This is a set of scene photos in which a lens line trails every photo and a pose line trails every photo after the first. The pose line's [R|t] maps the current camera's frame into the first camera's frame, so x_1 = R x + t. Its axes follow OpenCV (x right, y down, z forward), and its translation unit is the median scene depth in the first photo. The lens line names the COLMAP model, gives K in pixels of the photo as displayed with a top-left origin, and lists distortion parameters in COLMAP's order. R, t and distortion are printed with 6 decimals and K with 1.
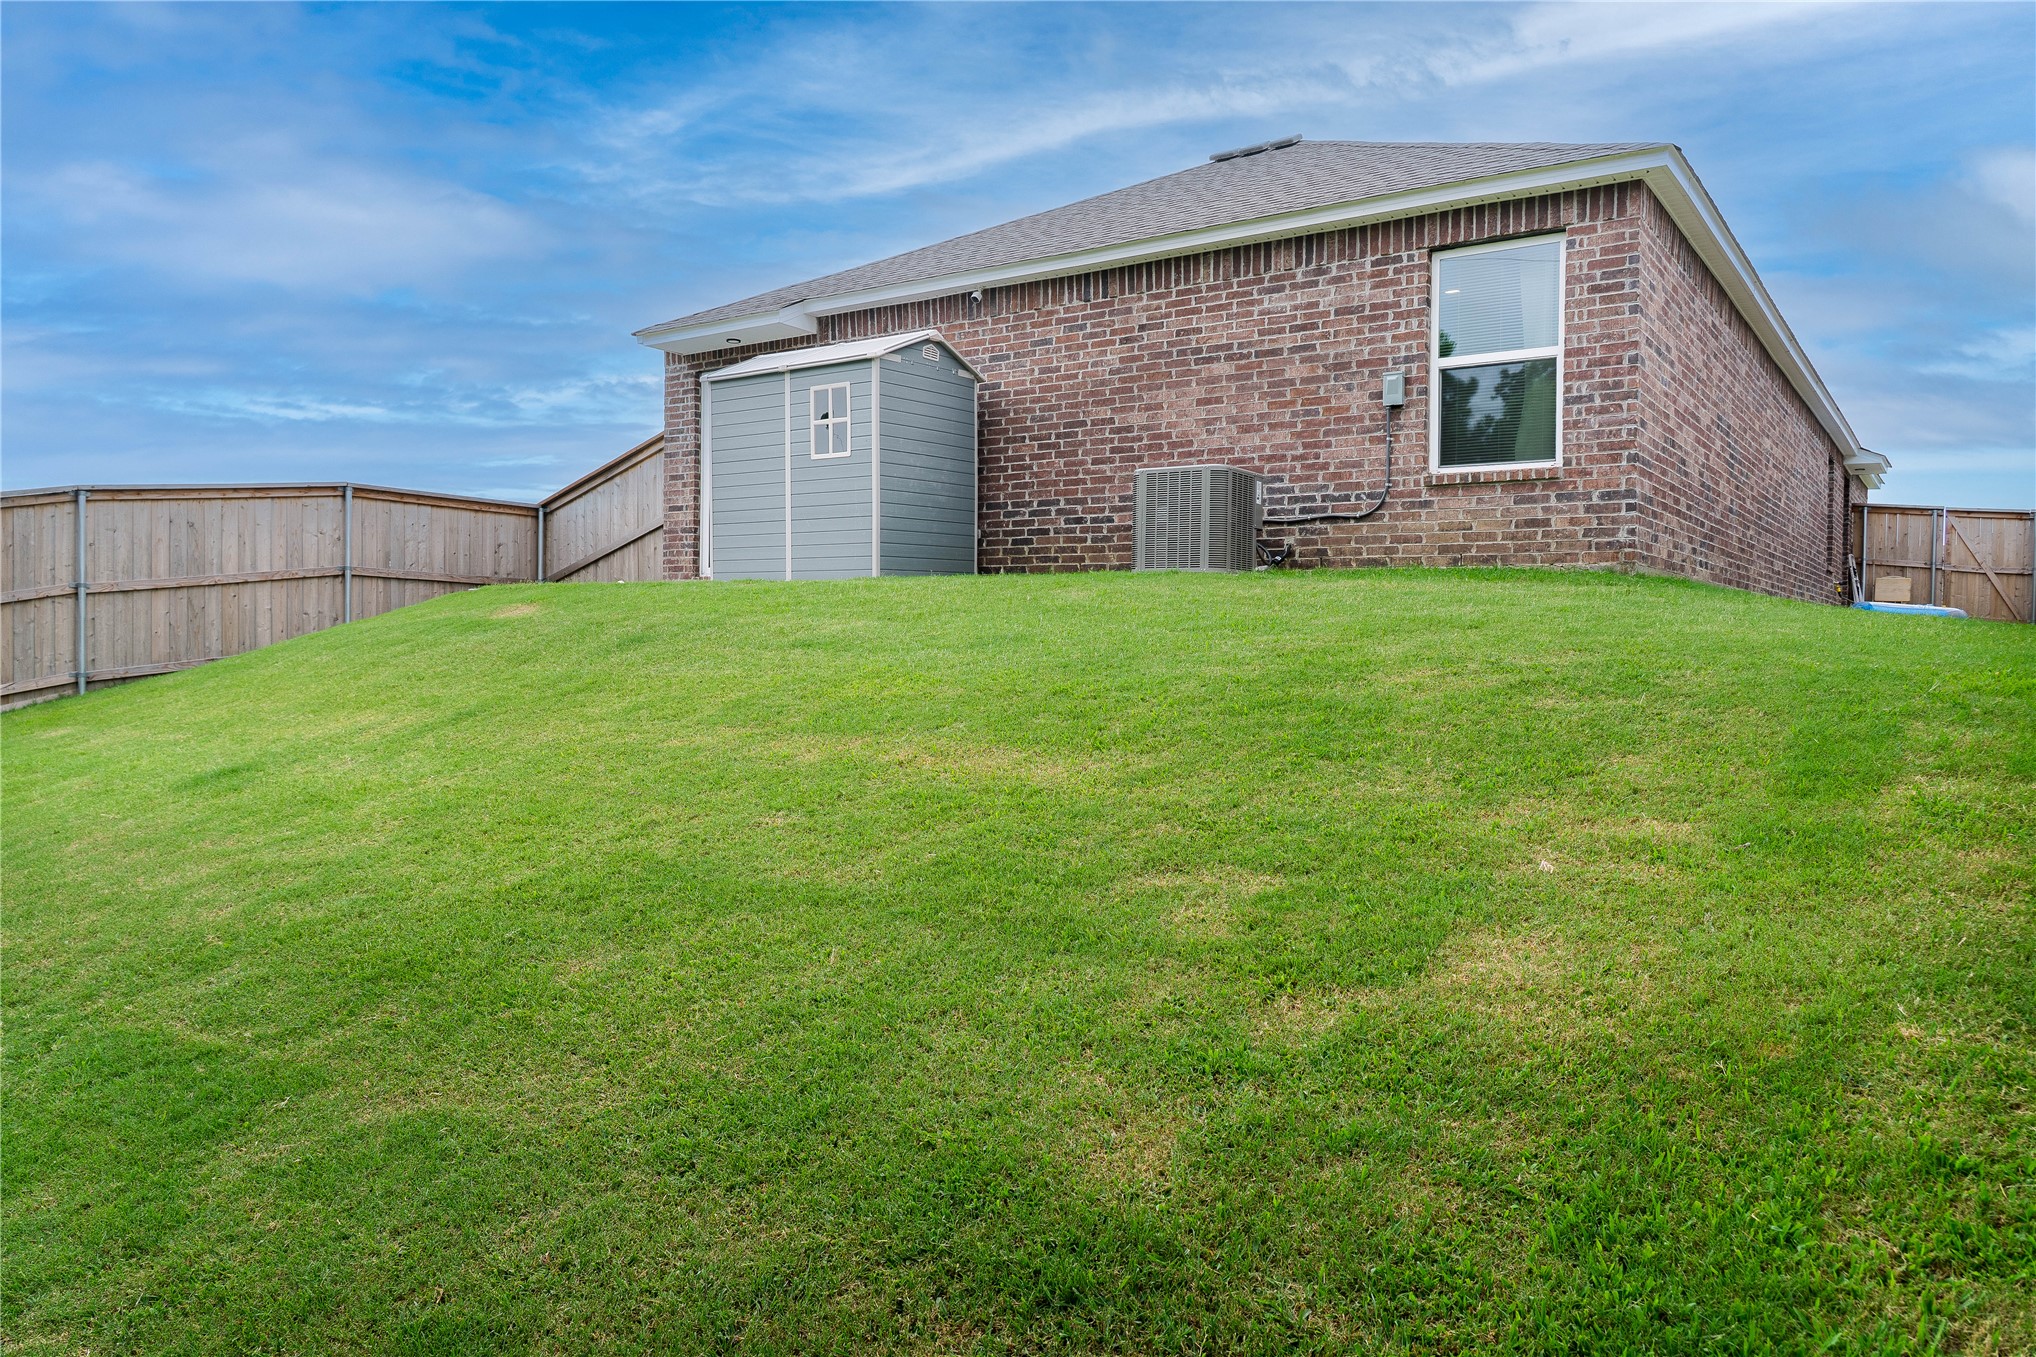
lens RADIAL K [[1386.7, 0, 1014.6], [0, 1386.7, 670.8], [0, 0, 1]] dist [-0.000725, 0.004332]
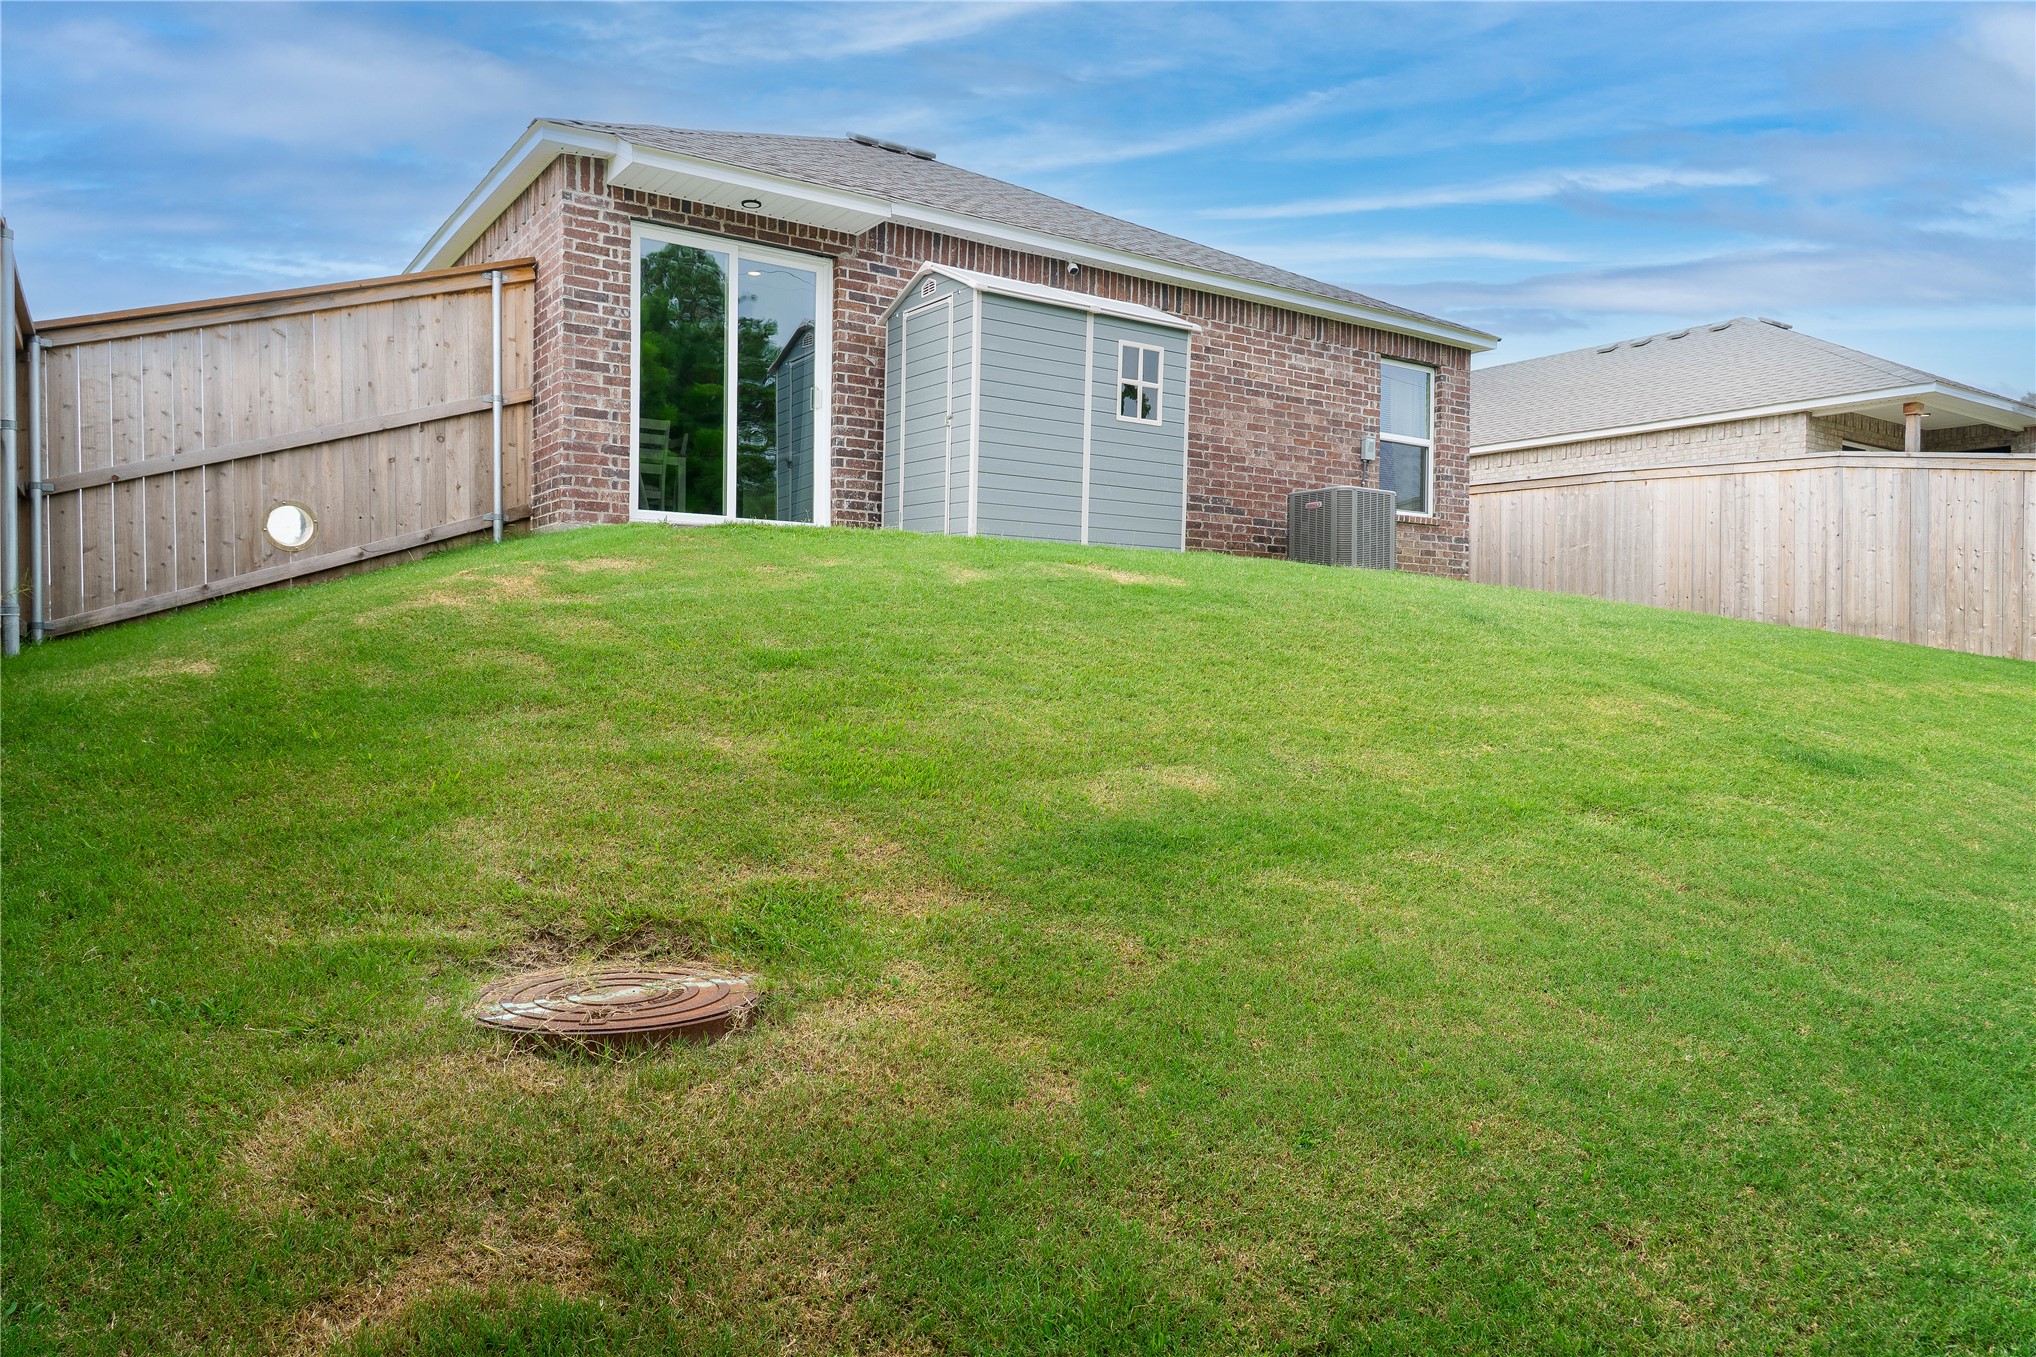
lens RADIAL K [[1386.7, 0, 1014.6], [0, 1386.7, 670.8], [0, 0, 1]] dist [-0.000725, 0.004332]
pose [[0.333562, -0.017176, 0.942572, -1.099193], [0.013939, 0.999815, 0.013286, -0.002451], [-0.942625, 0.008707, 0.333739, 0.822063]]
